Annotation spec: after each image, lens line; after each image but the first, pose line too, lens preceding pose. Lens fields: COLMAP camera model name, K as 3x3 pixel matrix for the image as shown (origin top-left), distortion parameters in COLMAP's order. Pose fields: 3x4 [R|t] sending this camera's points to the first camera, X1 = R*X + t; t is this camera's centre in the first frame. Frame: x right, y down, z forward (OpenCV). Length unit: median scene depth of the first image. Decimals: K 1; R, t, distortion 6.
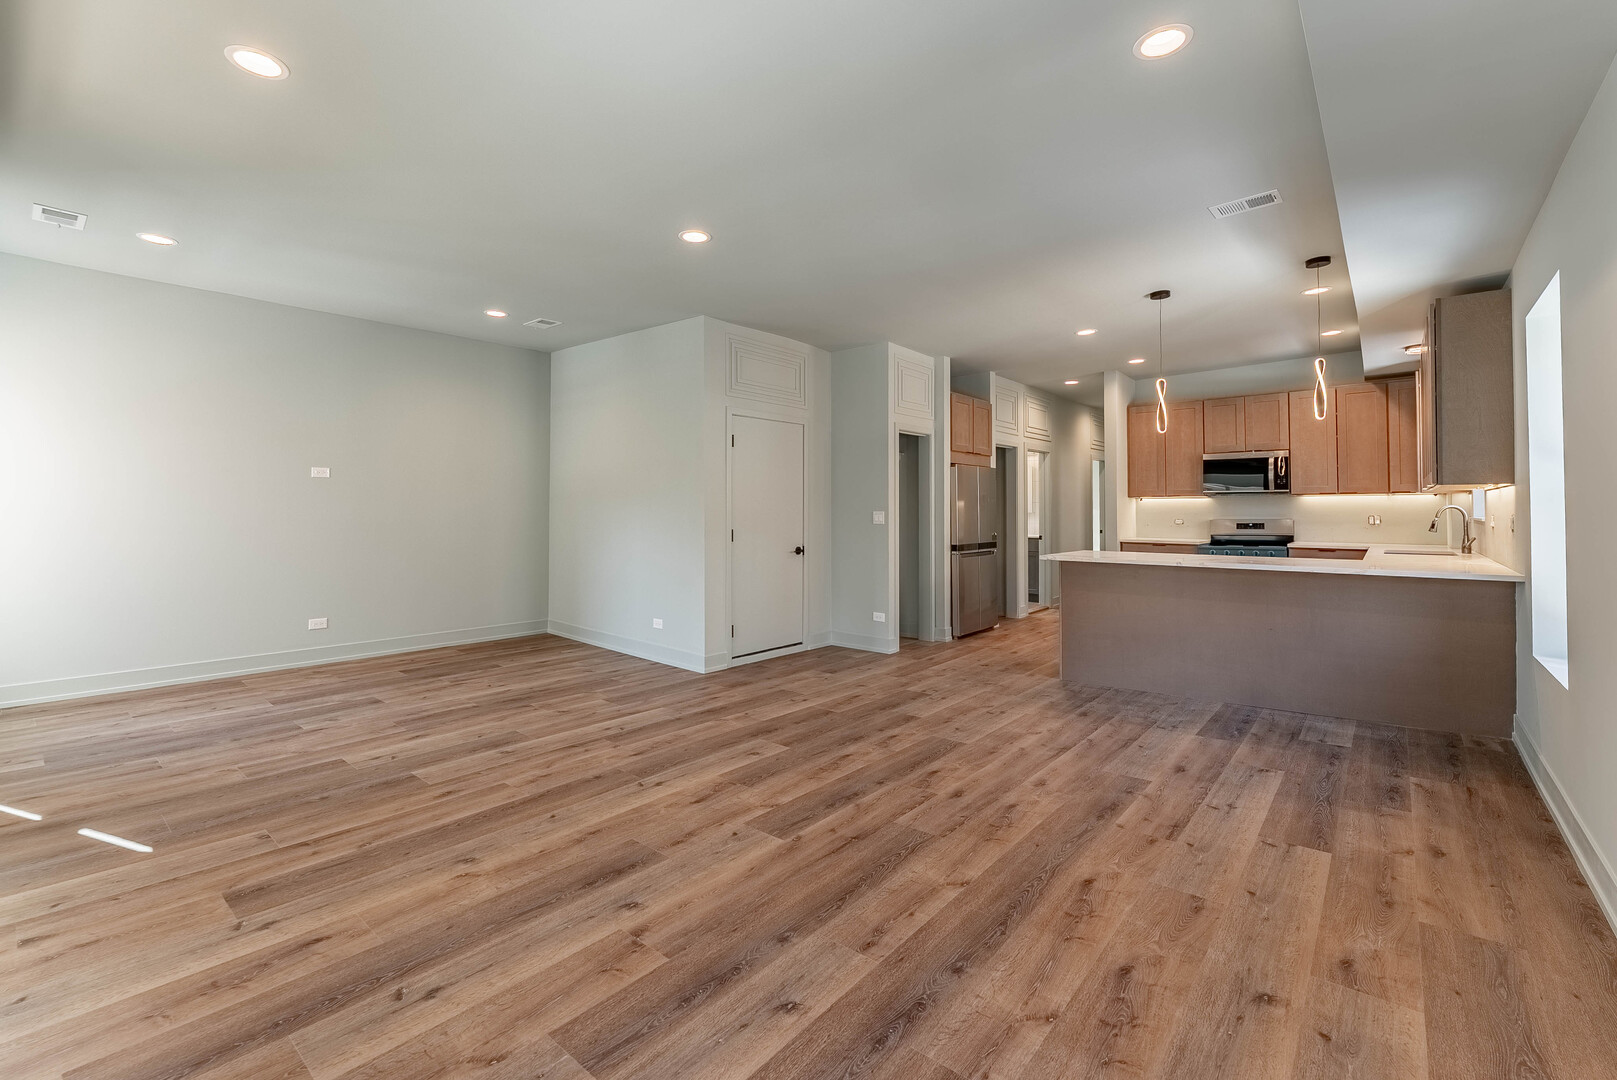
lens RADIAL K [[700.0, 0, 780.1], [0, 700.0, 495.3], [0, 0, 1]] dist [-0.008190, 0.001340]
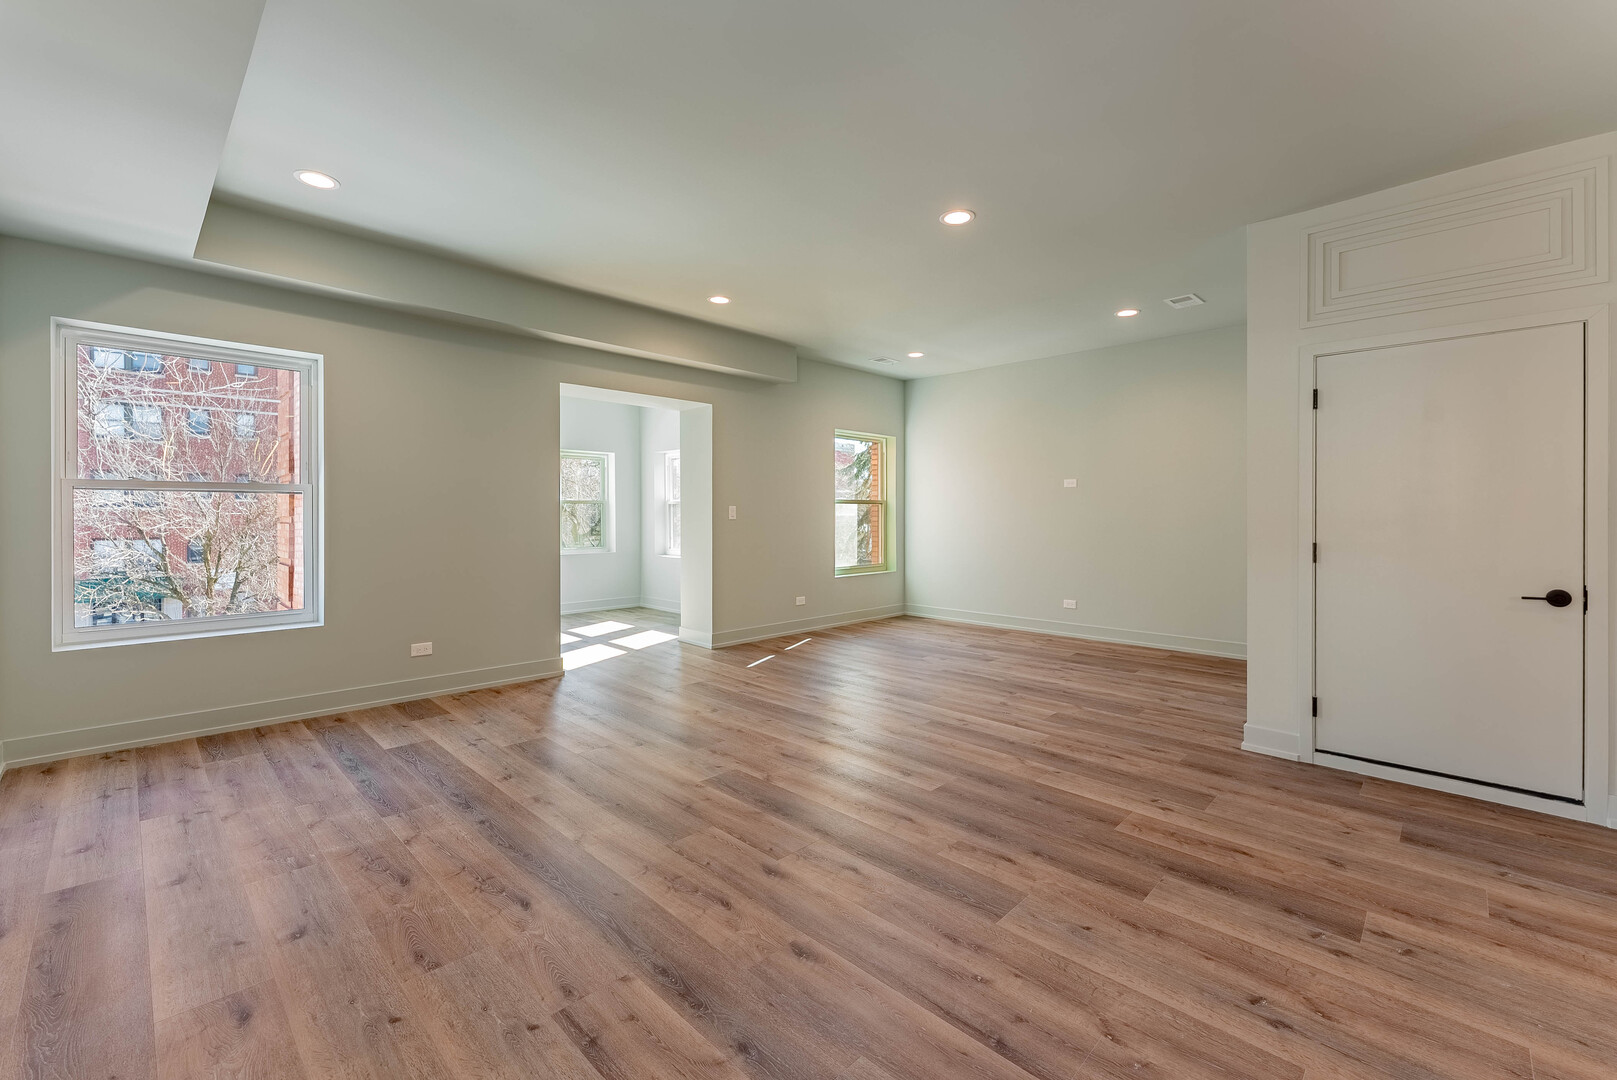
lens RADIAL K [[677.5, 0, 827.6], [0, 677.5, 519.0], [0, 0, 1]] dist [-0.001066, 0.000210]
pose [[-0.041021, 0.006115, -0.999140, 1.093865], [0.021236, 0.999761, 0.005247, 0.030723], [0.998933, -0.021002, -0.041141, 1.191932]]
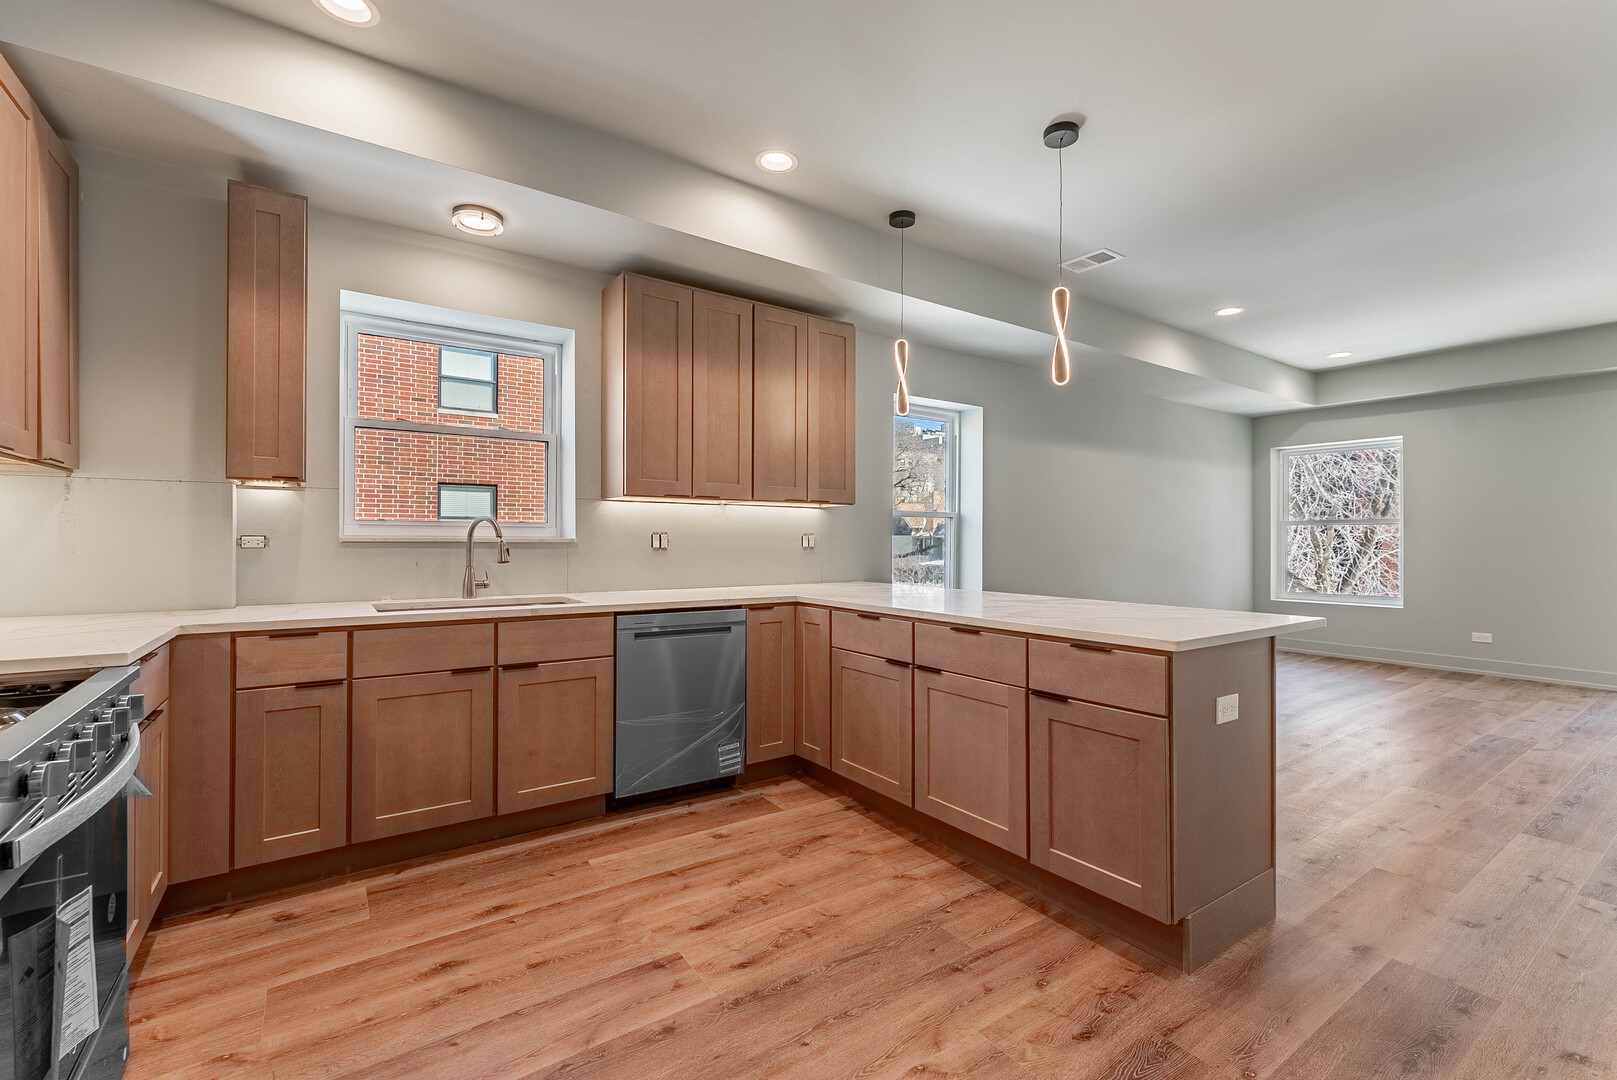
lens RADIAL K [[677.5, 0, 799.4], [0, 677.5, 538.2], [0, 0, 1]] dist [-0.001066, 0.000210]
pose [[-0.967429, -0.000141, 0.253143, 1.073740], [-0.006846, 0.999649, -0.025609, 0.083867], [-0.253051, -0.026508, -0.967090, 2.761079]]
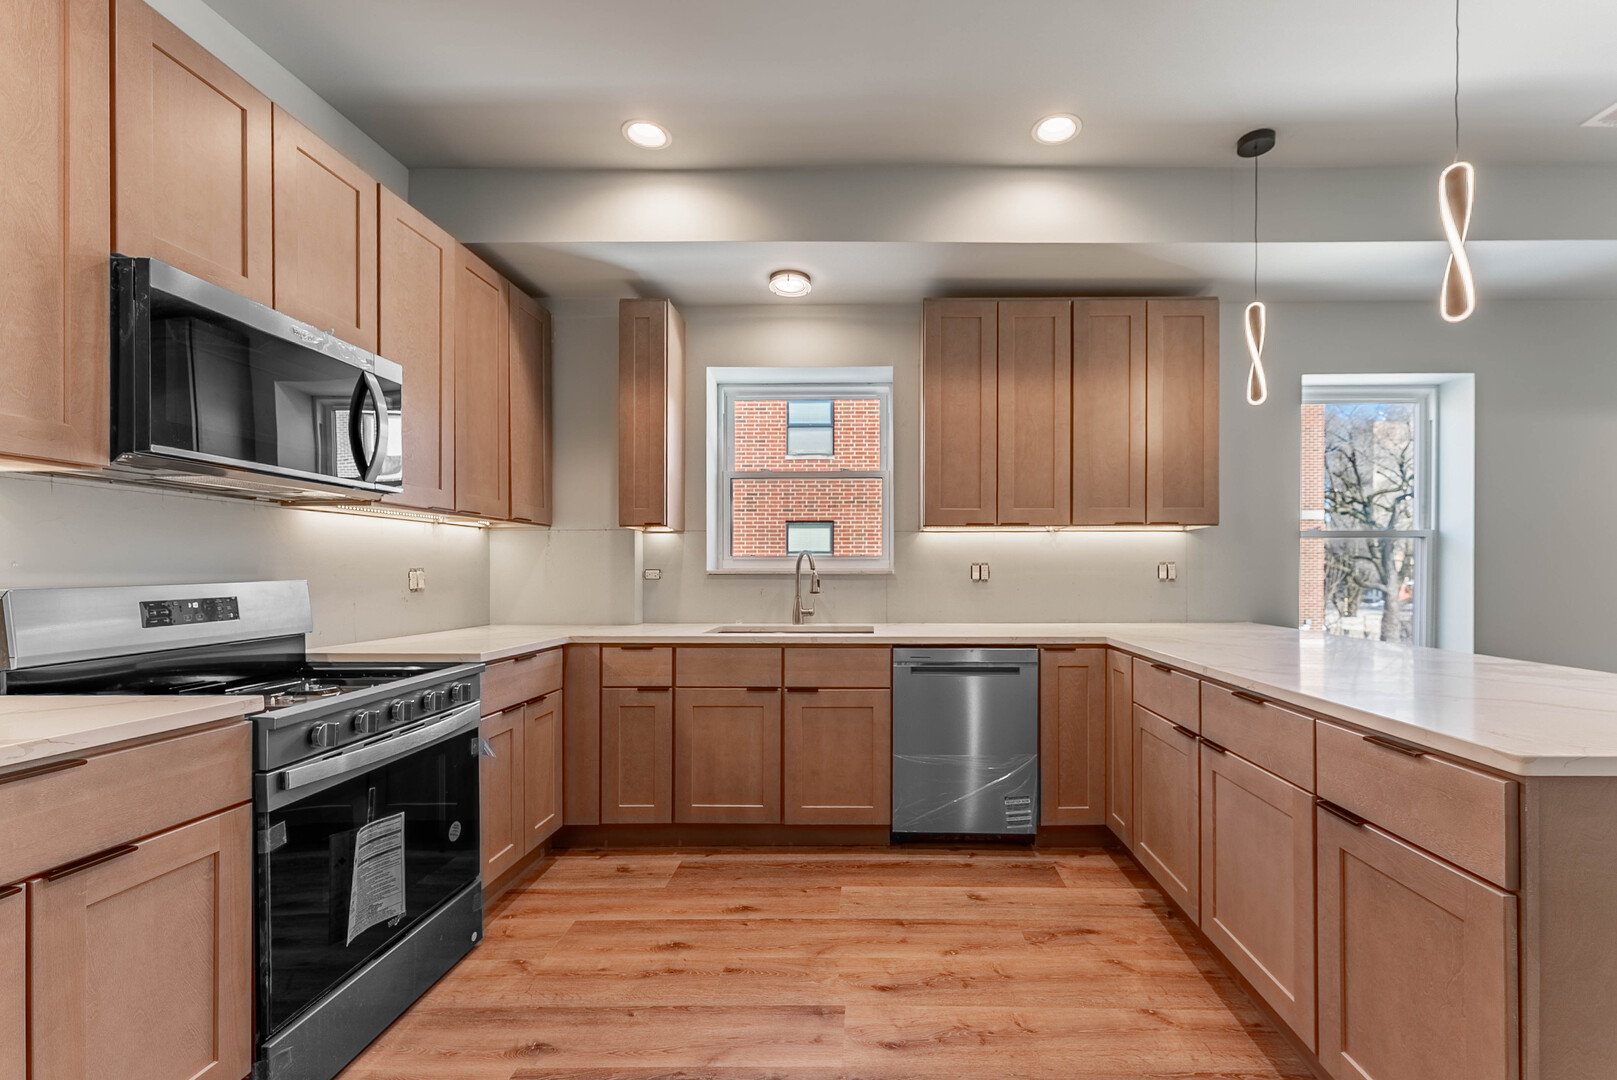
lens RADIAL K [[677.5, 0, 824.2], [0, 677.5, 570.3], [0, 0, 1]] dist [-0.001066, 0.000210]
pose [[-0.655843, 0.004126, 0.754886, 0.913769], [-0.013564, 0.999759, -0.017249, 0.079803], [-0.754775, -0.021552, -0.655629, 2.597356]]
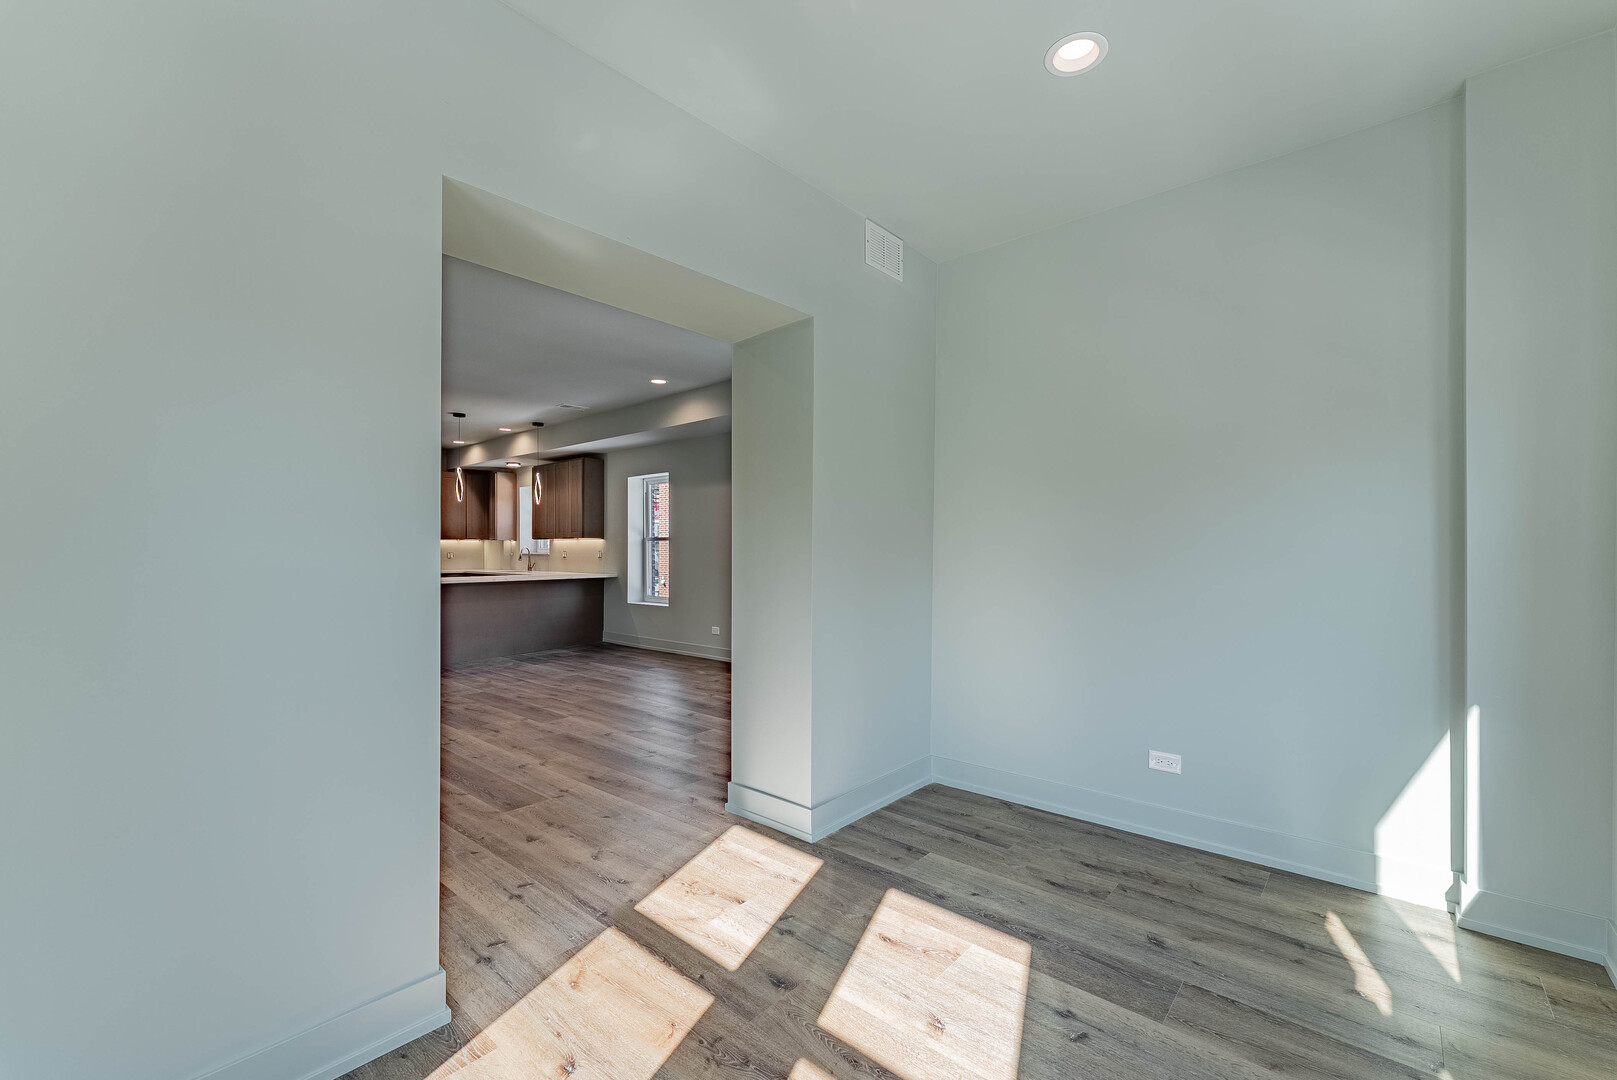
lens RADIAL K [[677.5, 0, 829.6], [0, 677.5, 533.3], [0, 0, 1]] dist [-0.001066, 0.000210]
pose [[0.004587, 0.020003, 0.999789, -1.782488], [-0.019714, 0.999607, -0.019909, -0.003706], [-0.999795, -0.019618, 0.004979, 0.245800]]
